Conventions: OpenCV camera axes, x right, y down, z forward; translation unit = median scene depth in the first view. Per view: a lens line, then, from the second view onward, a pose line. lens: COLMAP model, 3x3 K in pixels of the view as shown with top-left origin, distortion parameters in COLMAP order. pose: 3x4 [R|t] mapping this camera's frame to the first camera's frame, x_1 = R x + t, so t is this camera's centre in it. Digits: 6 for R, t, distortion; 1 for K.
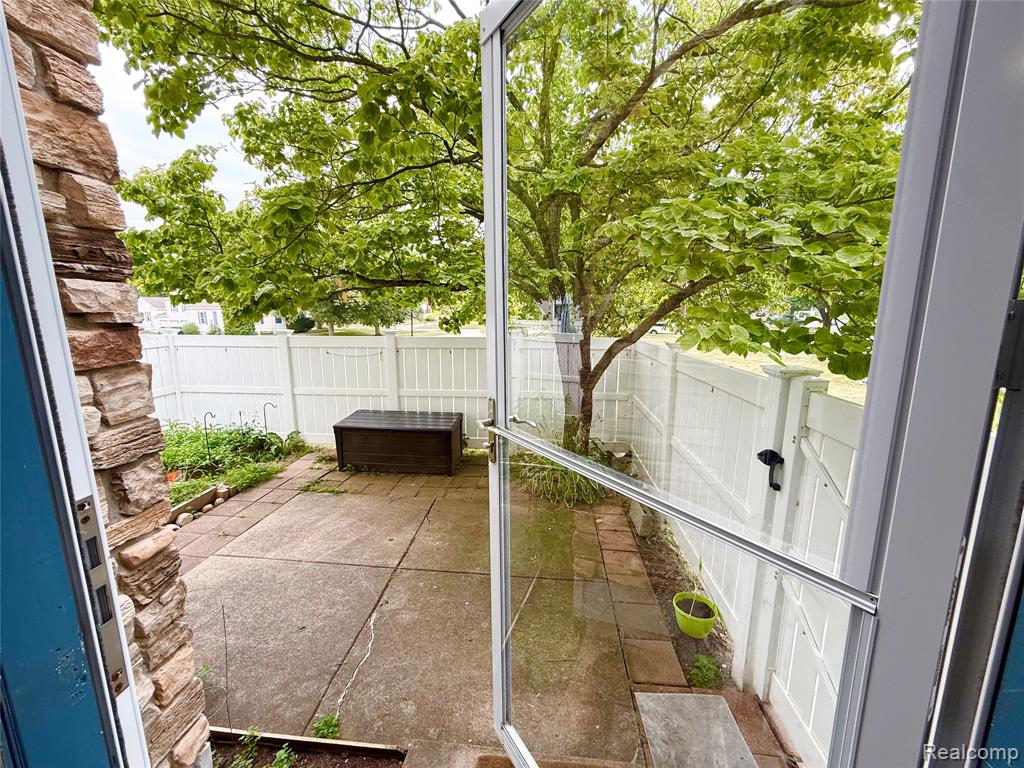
lens RADIAL K [[408.3, 0, 509.6], [0, 408.3, 383.5], [0, 0, 1]] dist [0.001557, -0.000188]
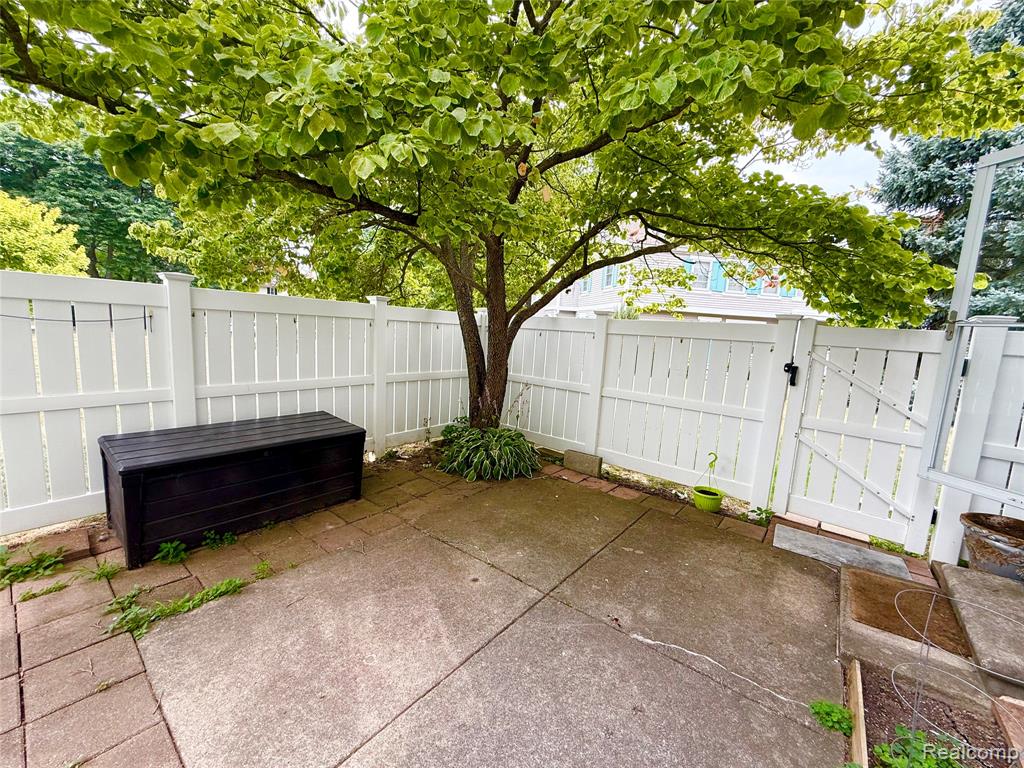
lens RADIAL K [[408.3, 0, 509.6], [0, 408.3, 383.5], [0, 0, 1]] dist [0.001557, -0.000188]
pose [[0.549816, -0.080469, 0.831401, -0.618778], [0.089261, 0.995309, 0.037303, 0.035942], [-0.830503, 0.053702, 0.554420, 0.448252]]
